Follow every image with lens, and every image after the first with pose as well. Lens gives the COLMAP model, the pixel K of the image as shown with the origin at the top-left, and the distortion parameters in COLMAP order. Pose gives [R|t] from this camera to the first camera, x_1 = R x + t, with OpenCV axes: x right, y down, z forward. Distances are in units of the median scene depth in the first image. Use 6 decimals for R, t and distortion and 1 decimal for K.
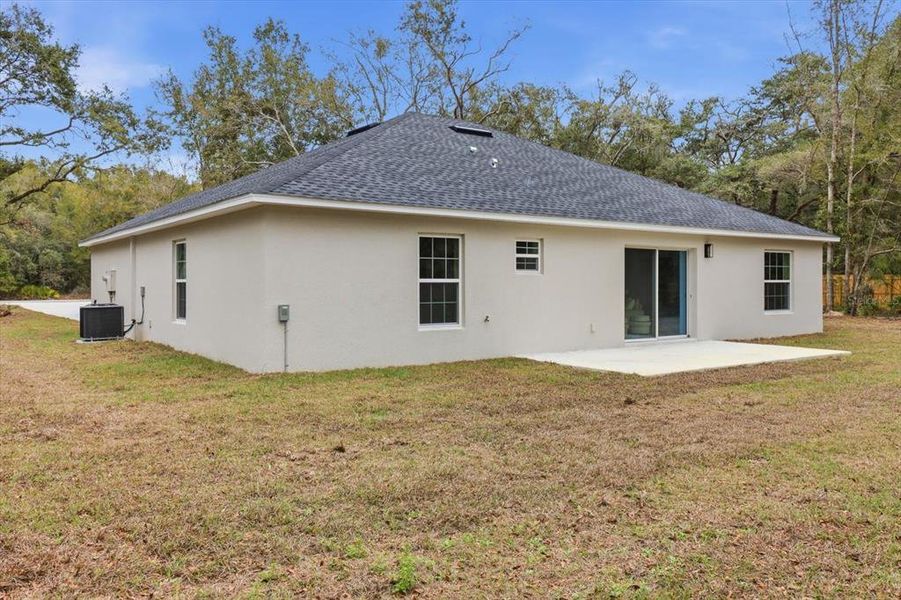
lens RADIAL K [[639.6, 0, 389.0], [0, 639.6, 298.7], [0, 0, 1]] dist [0.001465, -0.001370]
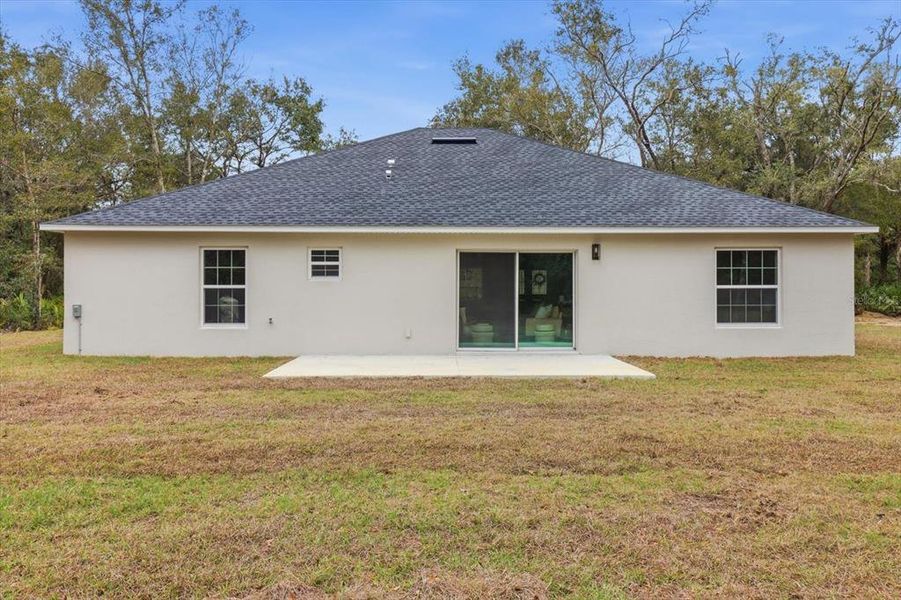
lens RADIAL K [[444.6, 0, 450.2], [0, 444.6, 278.8], [0, 0, 1]] dist [0.002287, -0.011548]
pose [[0.863129, -0.011313, -0.504857, 0.665997], [-0.012277, 0.998983, -0.043375, -0.009613], [0.504835, 0.043636, 0.862112, 0.397889]]
